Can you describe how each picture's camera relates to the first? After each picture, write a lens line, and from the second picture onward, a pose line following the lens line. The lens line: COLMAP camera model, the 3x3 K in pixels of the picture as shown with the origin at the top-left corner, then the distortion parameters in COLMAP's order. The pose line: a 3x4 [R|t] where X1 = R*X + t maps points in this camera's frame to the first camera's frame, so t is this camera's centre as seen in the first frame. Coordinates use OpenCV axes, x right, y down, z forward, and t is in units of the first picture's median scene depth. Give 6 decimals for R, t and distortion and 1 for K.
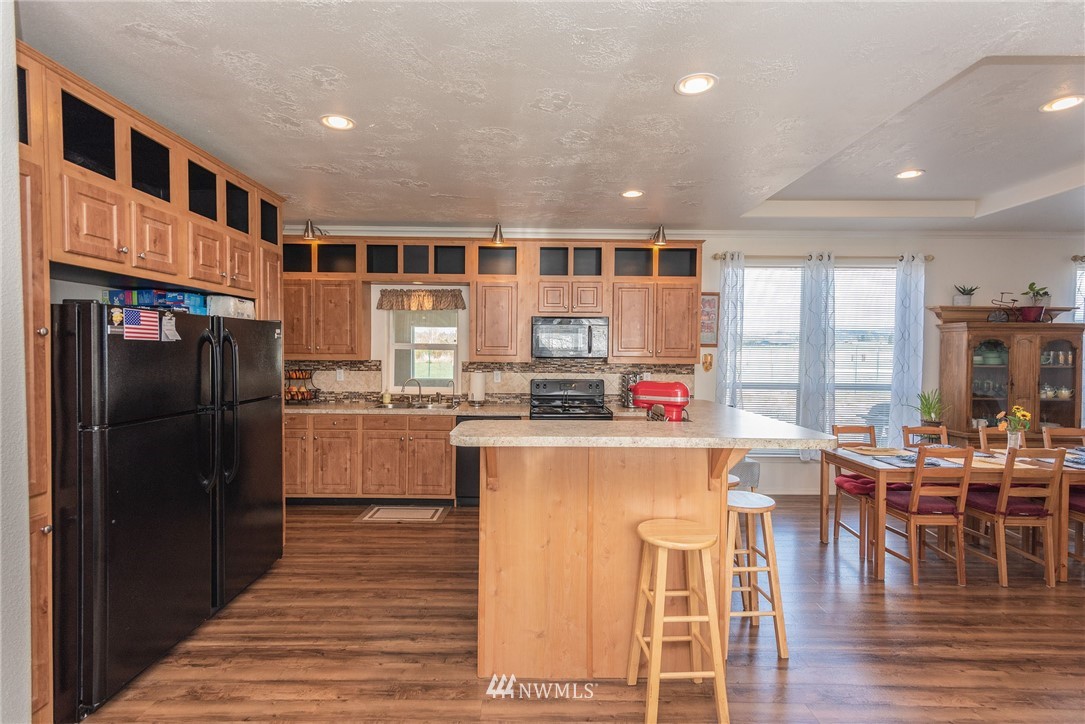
lens RADIAL K [[535.8, 0, 539.8], [0, 535.8, 362.7], [0, 0, 1]] dist [0.018504, 0.000070]
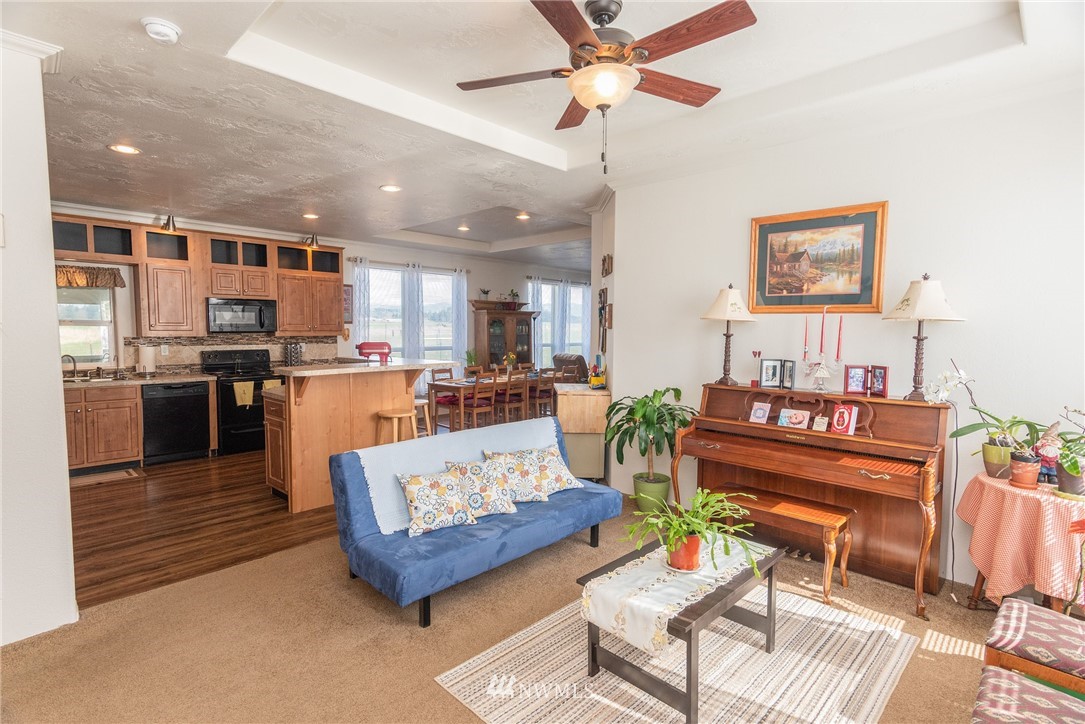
lens RADIAL K [[535.8, 0, 539.8], [0, 535.8, 362.7], [0, 0, 1]] dist [0.018504, 0.000070]
pose [[0.696710, -0.052572, 0.715424, -0.362225], [0.021712, 0.998399, 0.052221, 0.011364], [-0.717024, -0.020850, 0.696736, -0.359152]]
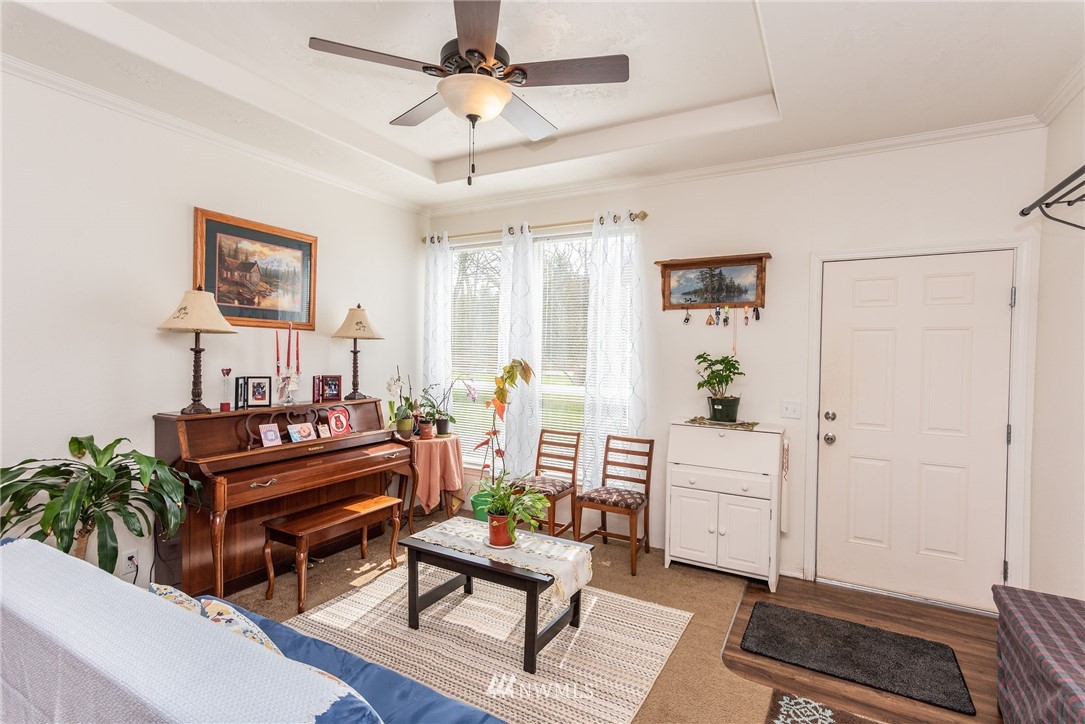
lens RADIAL K [[535.8, 0, 539.8], [0, 535.8, 362.7], [0, 0, 1]] dist [0.018504, 0.000070]
pose [[-0.875496, -0.031594, 0.482191, -0.255995], [-0.008558, 0.998718, 0.049899, -0.000920], [-0.483149, 0.039560, -0.874644, 0.302920]]
